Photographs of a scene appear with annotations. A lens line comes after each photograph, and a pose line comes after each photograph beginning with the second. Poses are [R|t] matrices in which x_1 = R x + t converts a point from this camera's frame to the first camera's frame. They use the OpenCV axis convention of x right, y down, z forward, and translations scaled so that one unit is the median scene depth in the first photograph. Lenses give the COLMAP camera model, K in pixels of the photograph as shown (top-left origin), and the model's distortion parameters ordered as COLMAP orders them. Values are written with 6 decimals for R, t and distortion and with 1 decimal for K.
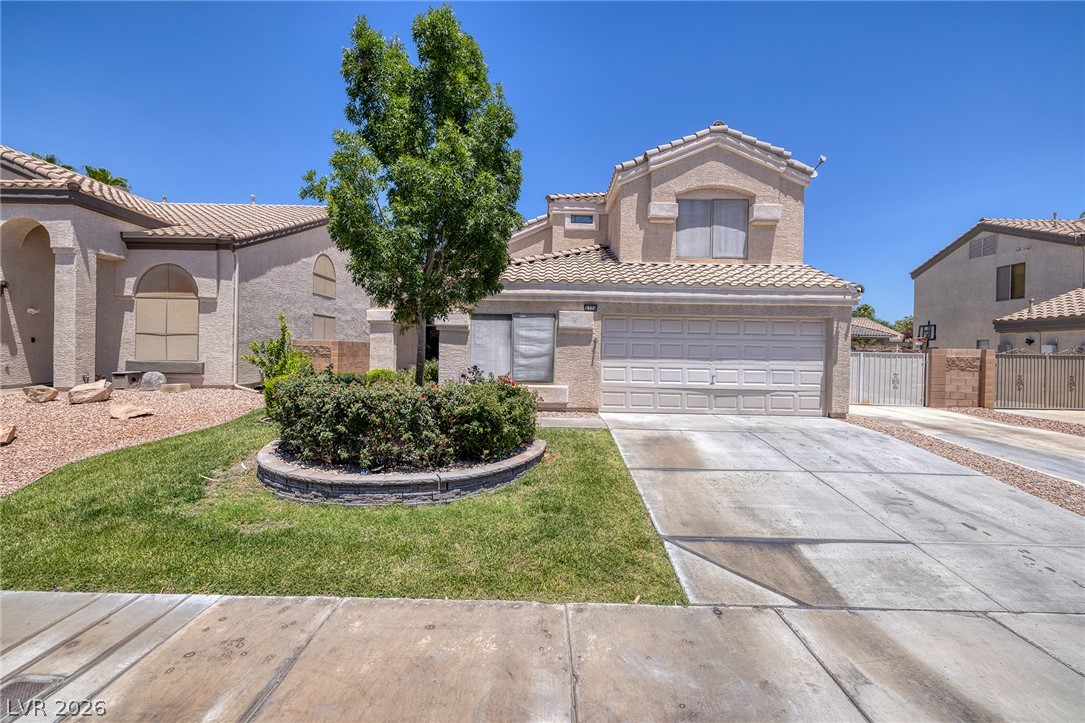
lens RADIAL K [[457.6, 0, 545.6], [0, 457.6, 356.4], [0, 0, 1]] dist [0.000113, 0.000079]
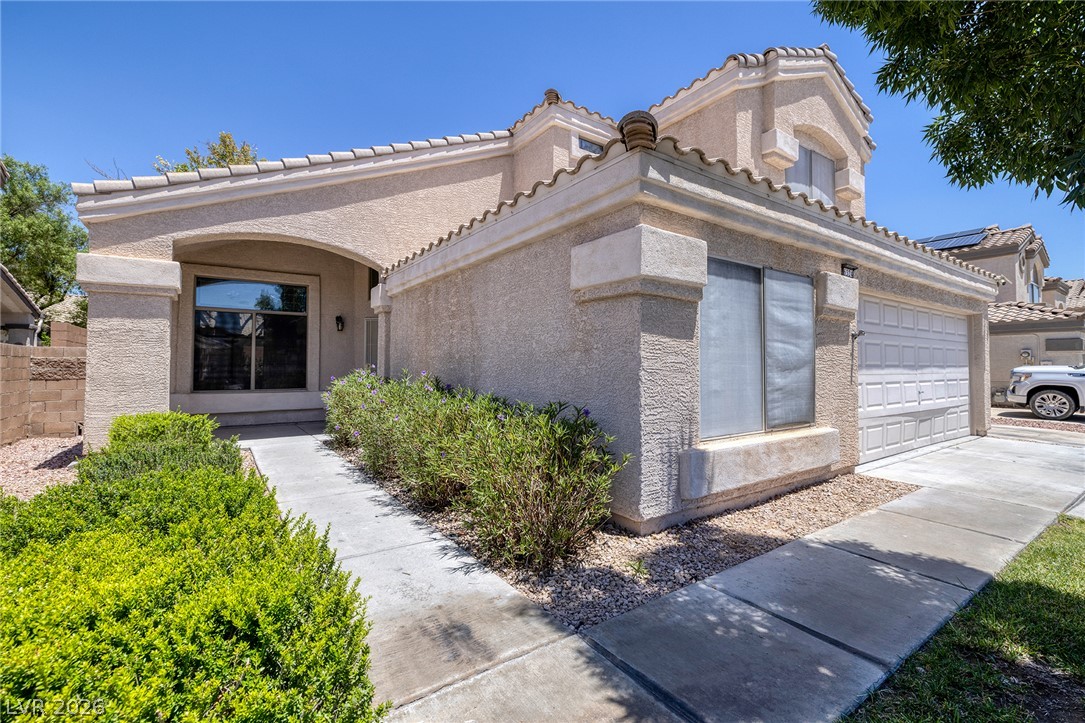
lens RADIAL K [[470.8, 0, 562.5], [0, 470.8, 352.9], [0, 0, 1]] dist [0.002387, 0.000072]
pose [[0.808789, 0.000711, 0.588099, -0.410008], [0.019646, 0.999409, -0.028226, -0.004642], [-0.587771, 0.034382, 0.808297, 0.649874]]
